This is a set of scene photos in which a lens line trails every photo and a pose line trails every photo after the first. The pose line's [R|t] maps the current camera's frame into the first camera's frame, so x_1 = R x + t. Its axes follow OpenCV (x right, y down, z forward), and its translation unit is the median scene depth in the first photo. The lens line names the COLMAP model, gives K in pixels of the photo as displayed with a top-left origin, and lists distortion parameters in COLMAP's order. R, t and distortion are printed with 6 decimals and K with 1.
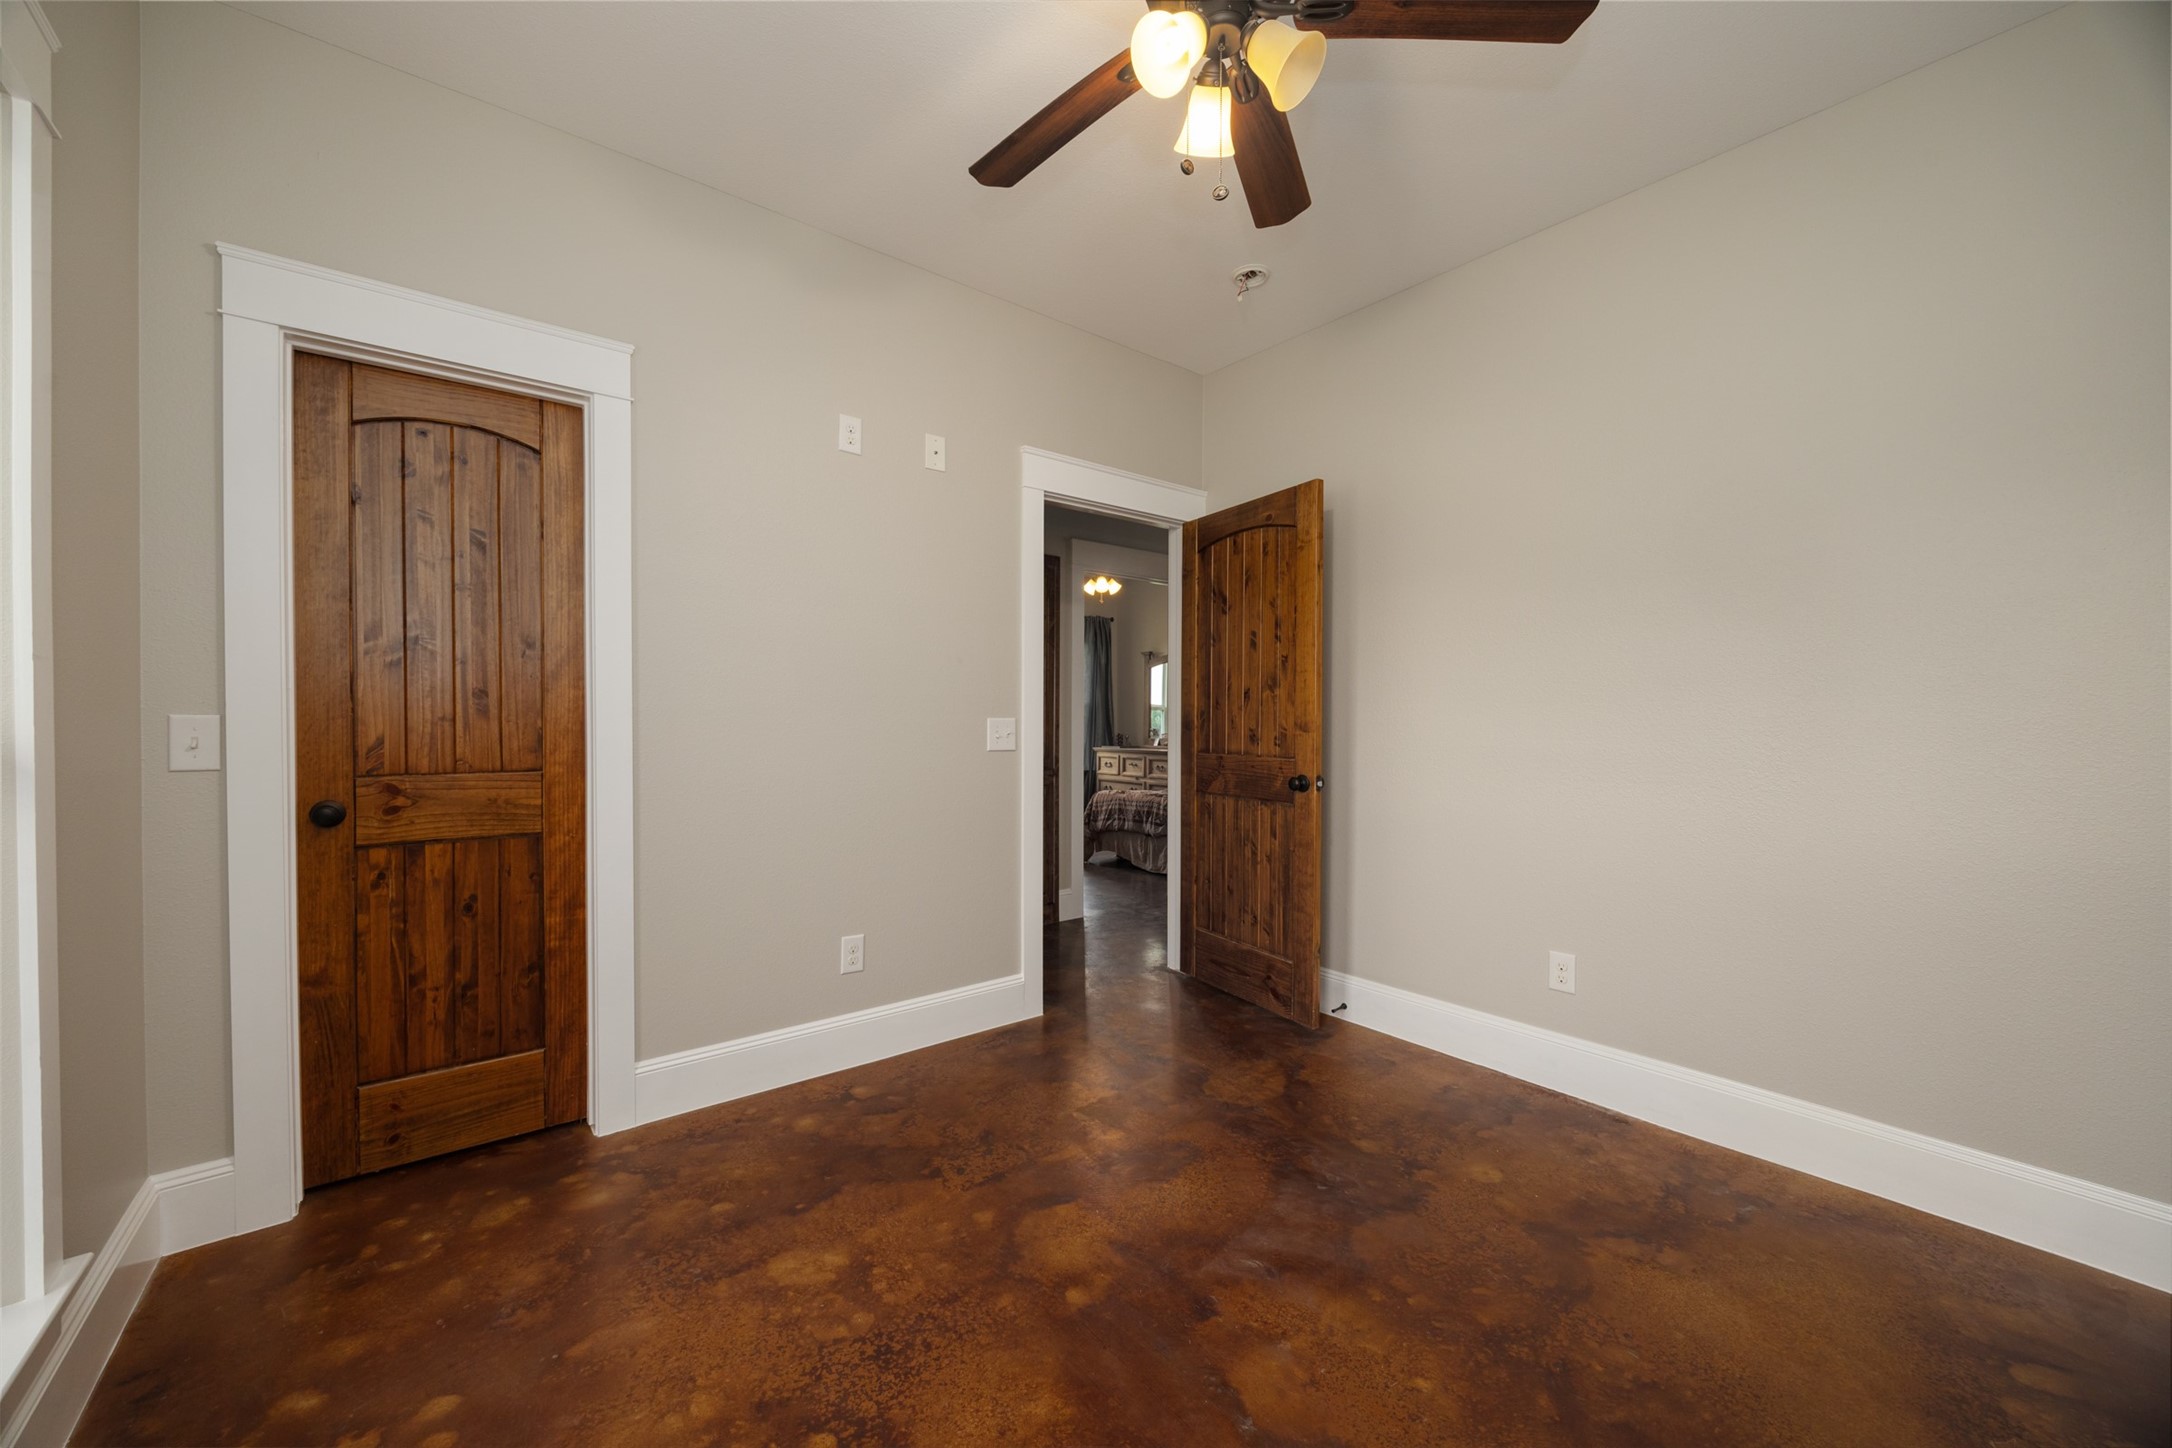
lens RADIAL K [[832.8, 0, 1086.0], [0, 832.8, 724.0], [0, 0, 1]] dist [0.014921, -0.000021]
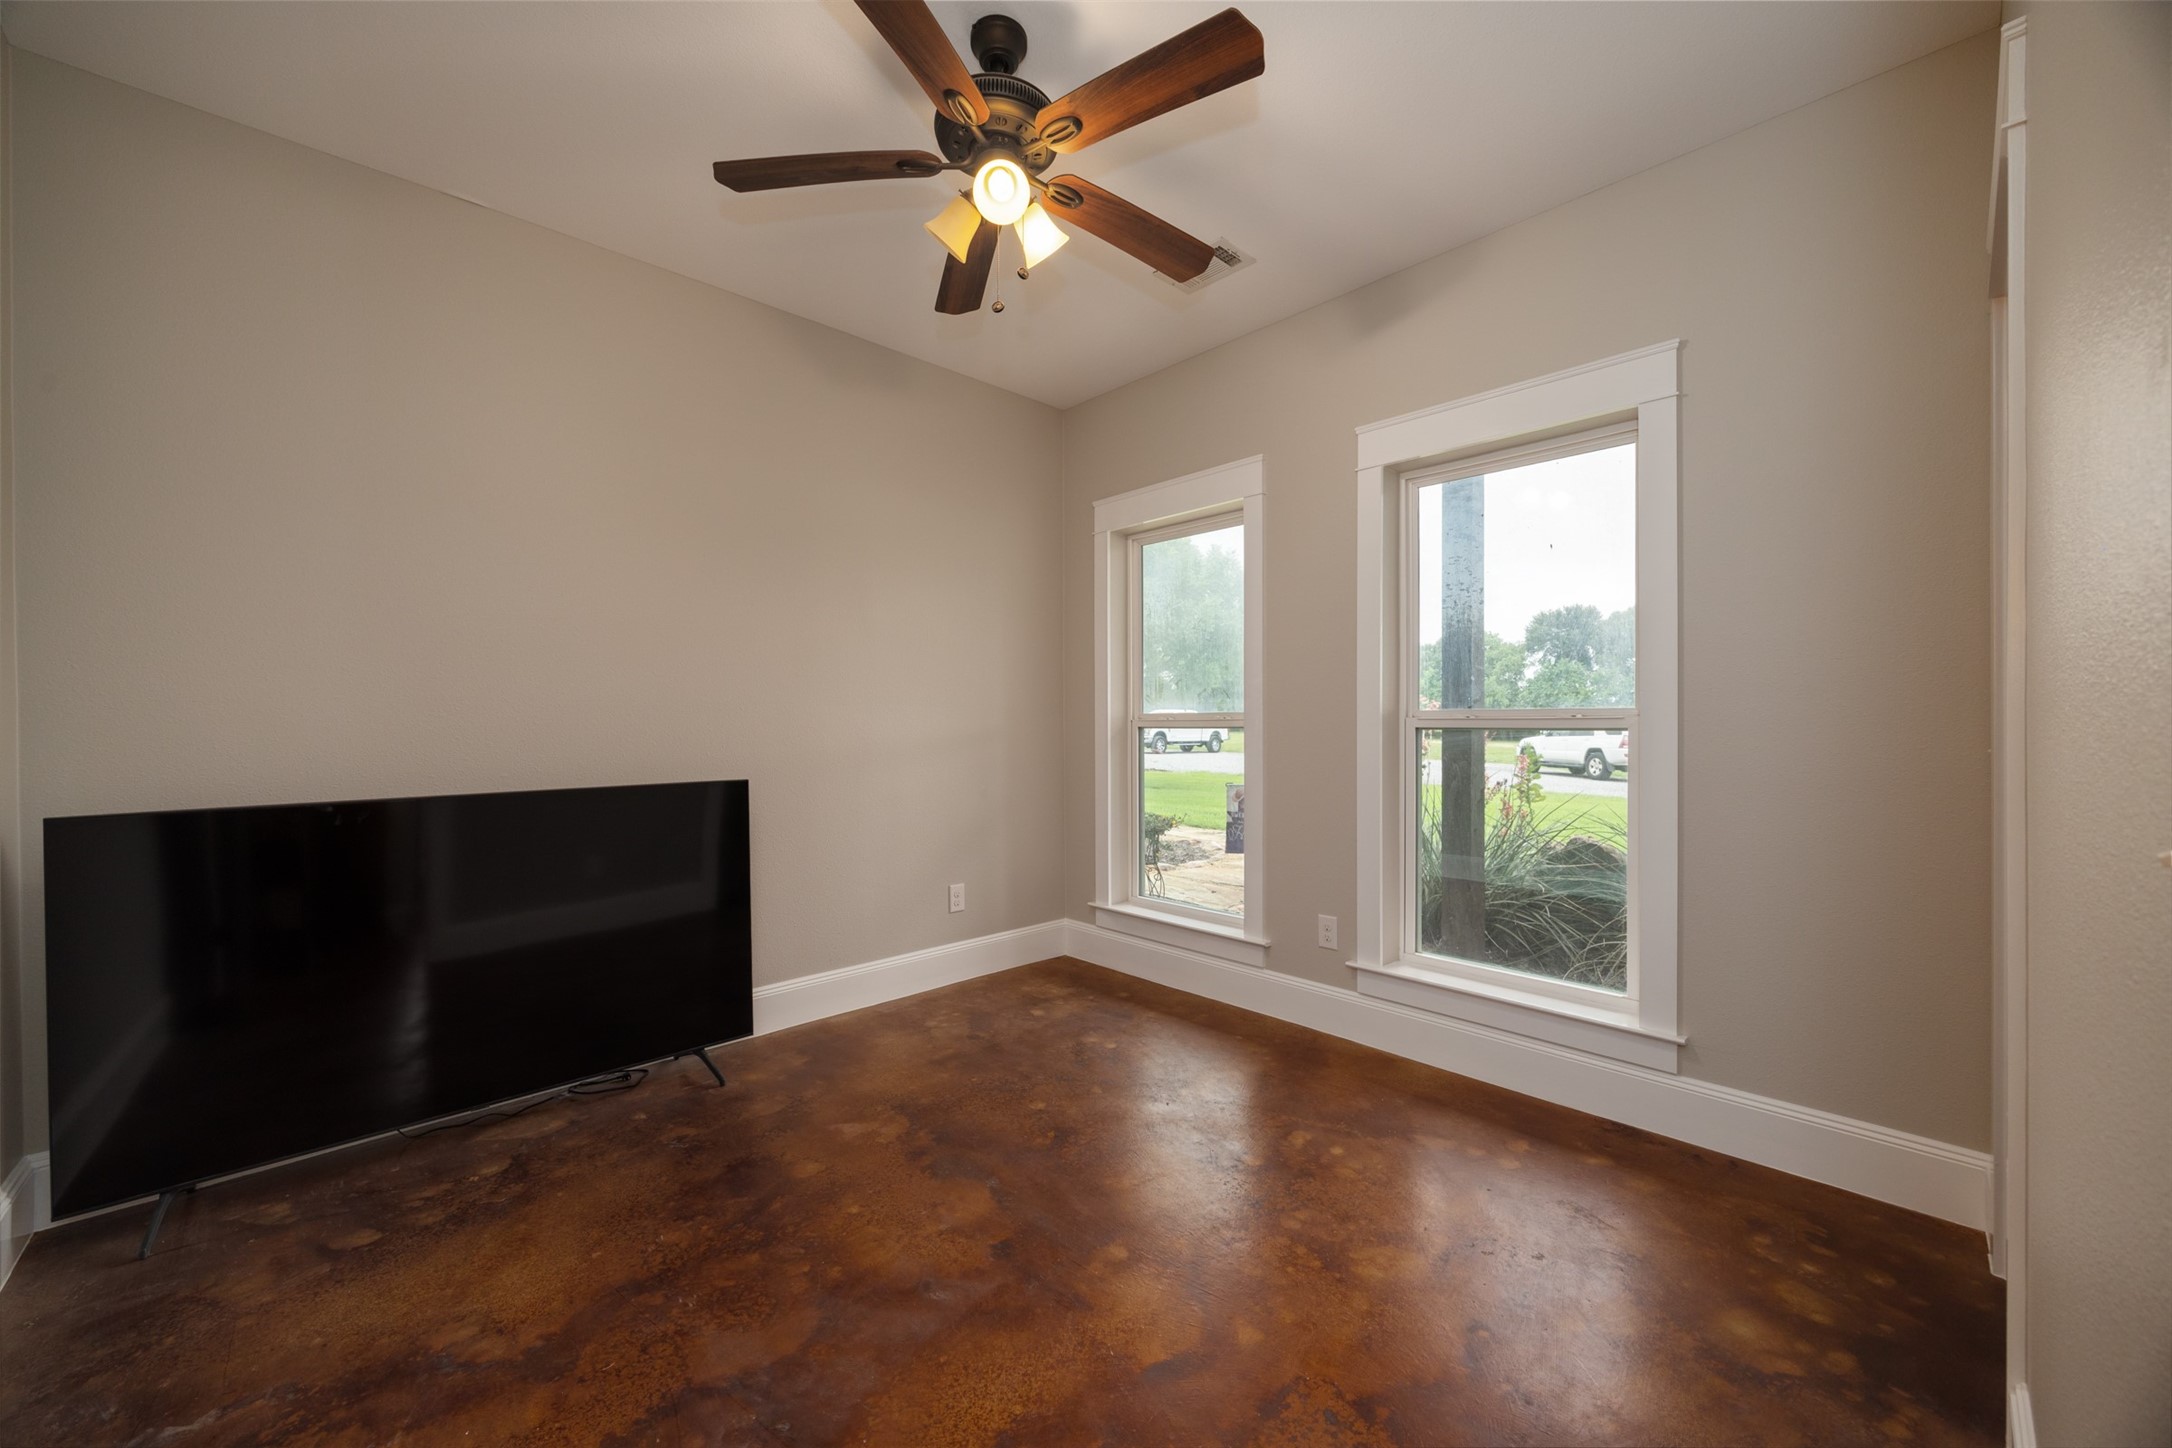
lens RADIAL K [[832.8, 0, 1086.0], [0, 832.8, 724.0], [0, 0, 1]] dist [0.014921, -0.000021]
pose [[-0.996416, -0.000651, -0.084581, 0.119618], [-0.000995, 0.999991, 0.004032, -0.008464], [0.084578, 0.004102, -0.996408, 2.027628]]
